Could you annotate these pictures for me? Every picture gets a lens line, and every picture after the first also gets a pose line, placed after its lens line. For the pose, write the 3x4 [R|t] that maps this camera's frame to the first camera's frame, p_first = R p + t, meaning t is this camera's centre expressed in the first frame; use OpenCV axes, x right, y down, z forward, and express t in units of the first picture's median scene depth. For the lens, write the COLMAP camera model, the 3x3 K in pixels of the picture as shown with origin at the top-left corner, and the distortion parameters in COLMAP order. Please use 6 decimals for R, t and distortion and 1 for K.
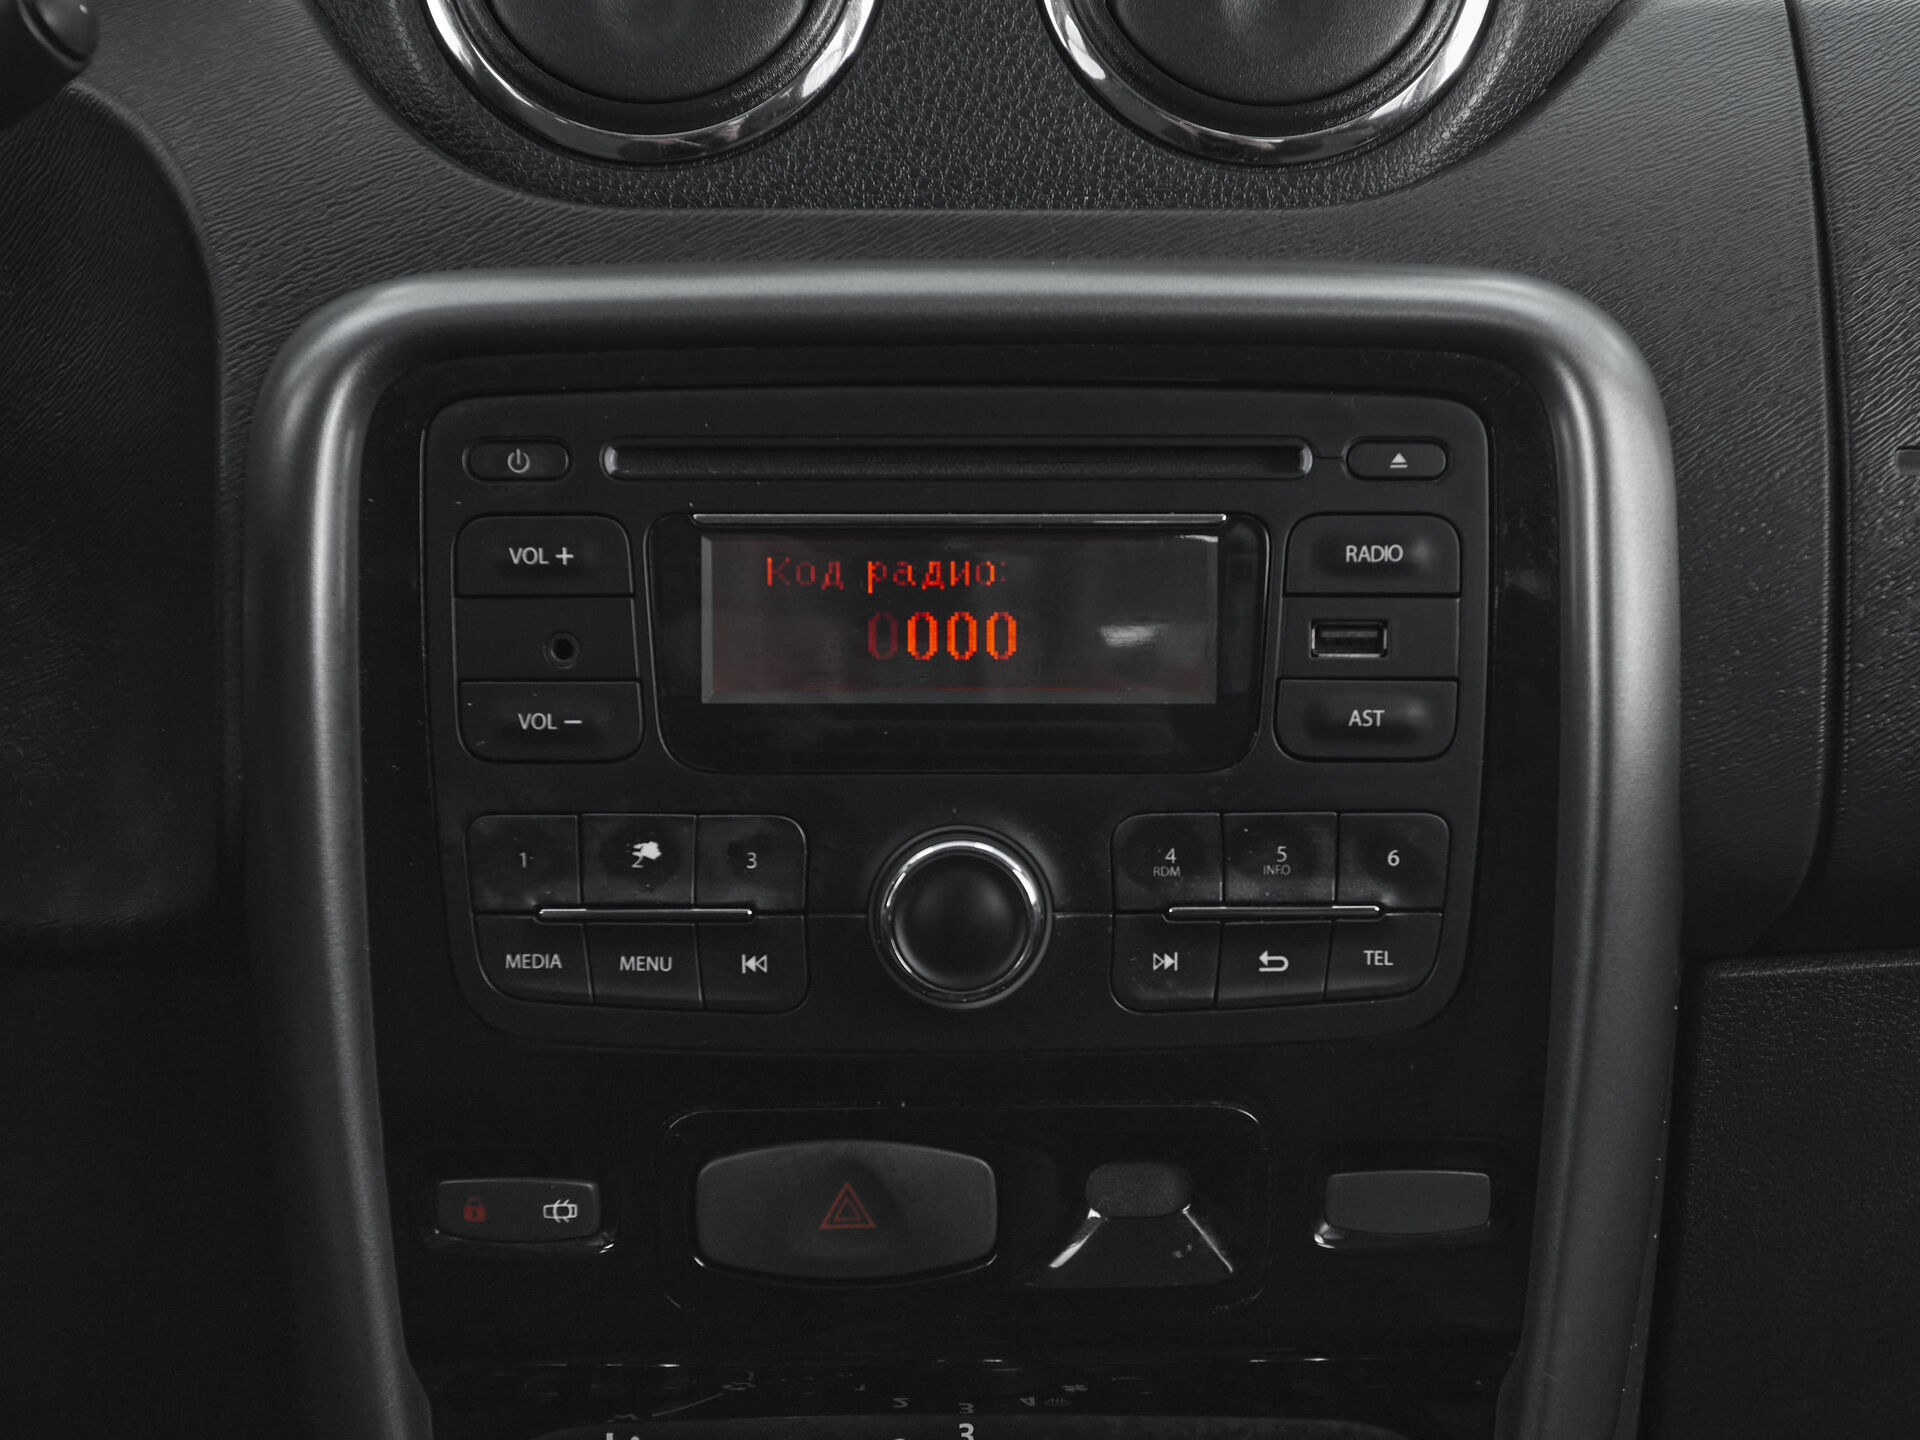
lens RADIAL K [[3361.4, 0, 990.3], [0, 3361.4, 766.3], [0, 0, 1]] dist [0.010313, 0.103570]
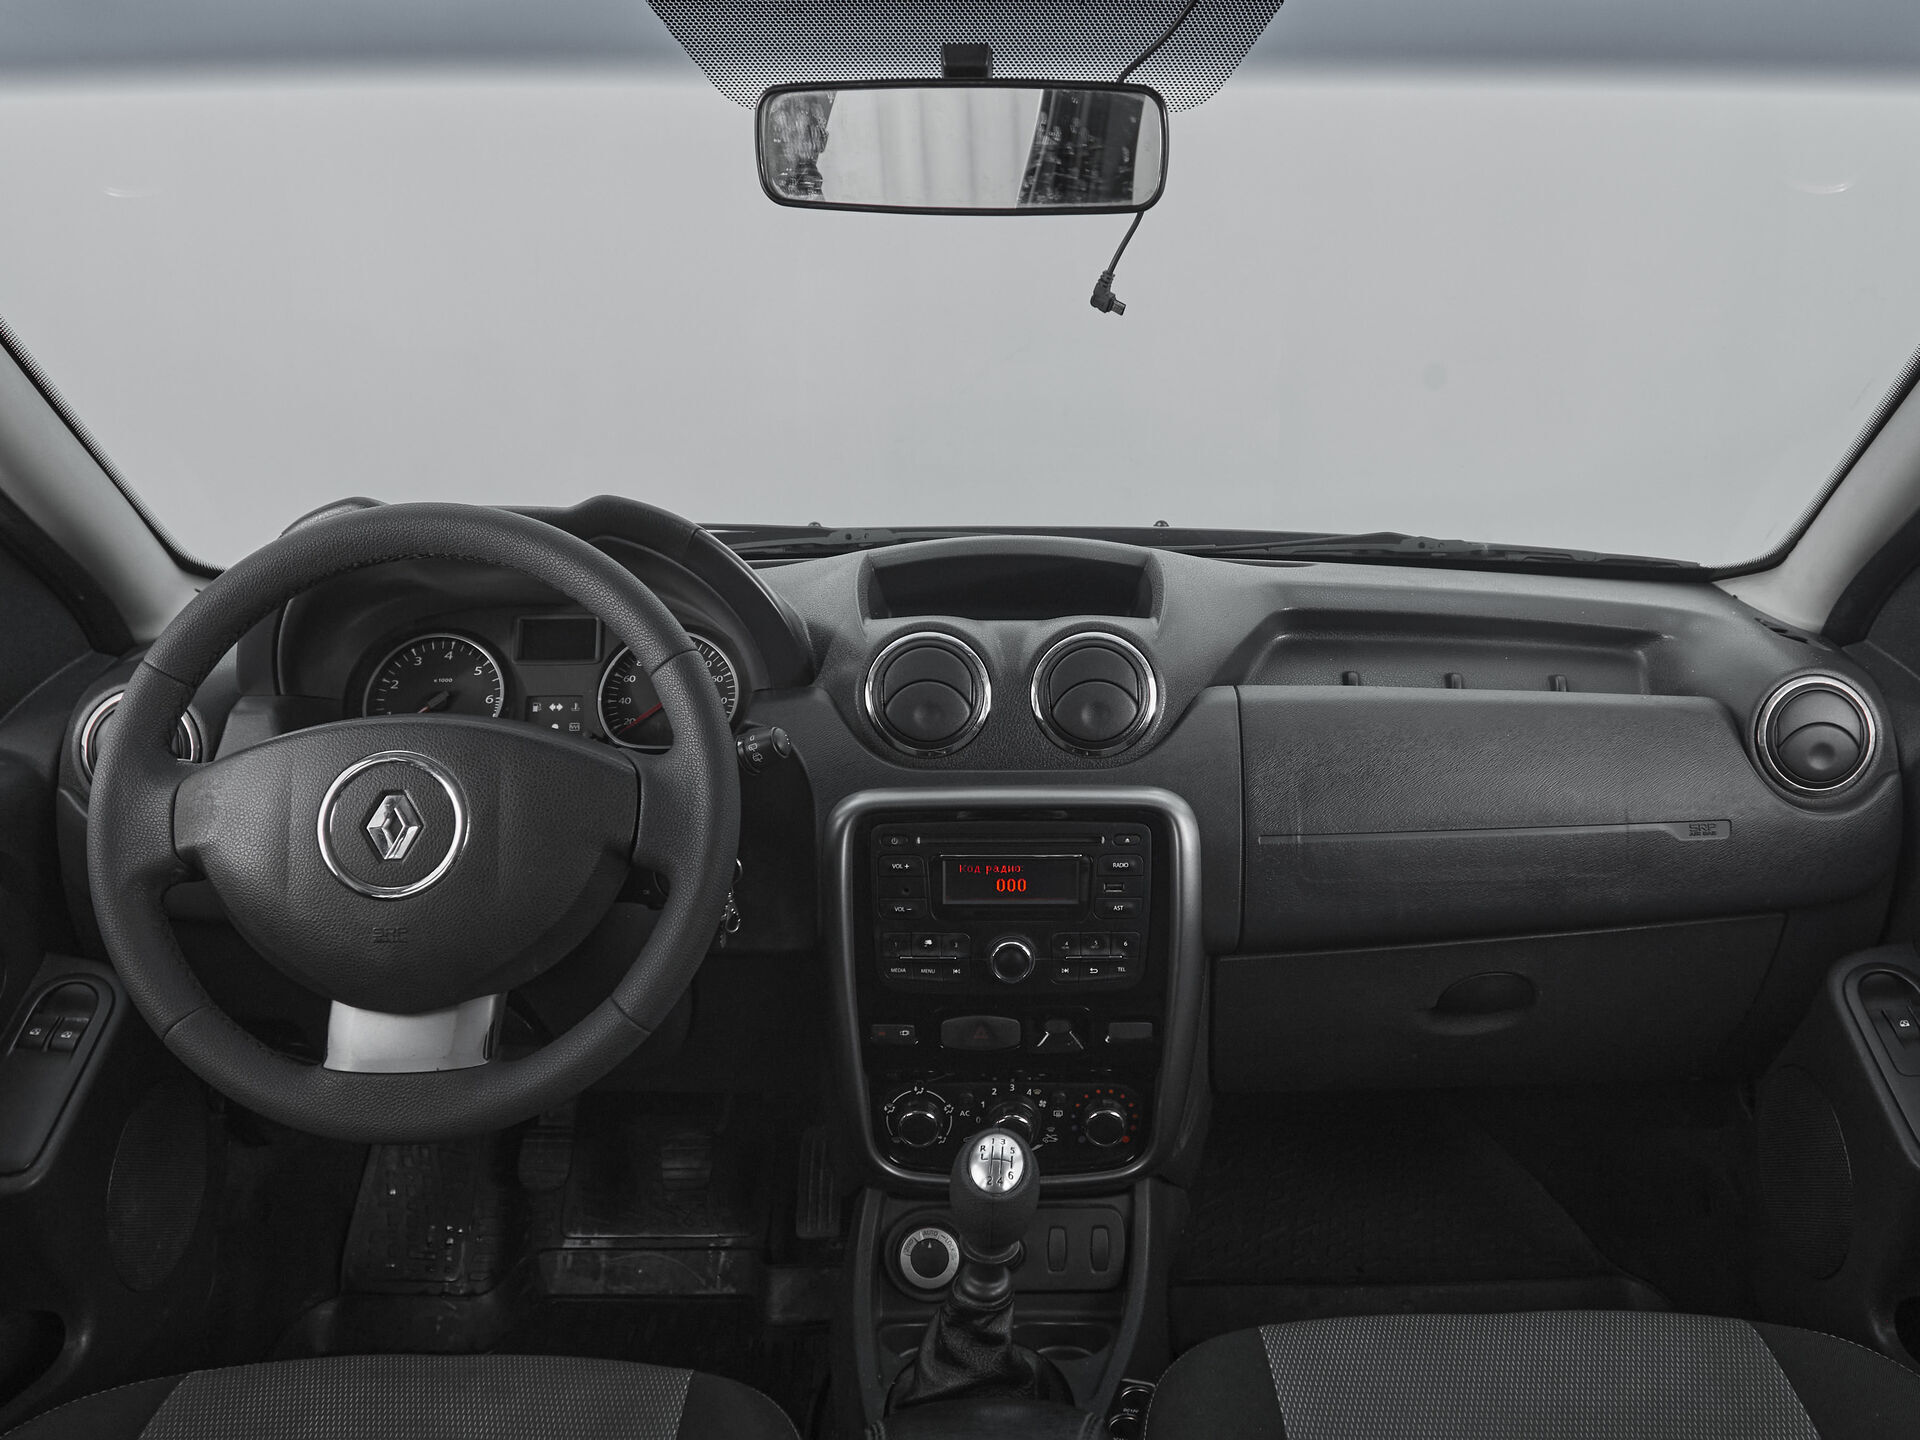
lens RADIAL K [[1562.2, 0, 1019.8], [0, 1562.2, 793.0], [0, 0, 1]] dist [-0.000491, -0.002827]
pose [[0.999965, 0.003895, -0.007406, 0.013497], [-0.003228, 0.996111, 0.088048, -0.296864], [0.007720, -0.088021, 0.996089, -0.738803]]
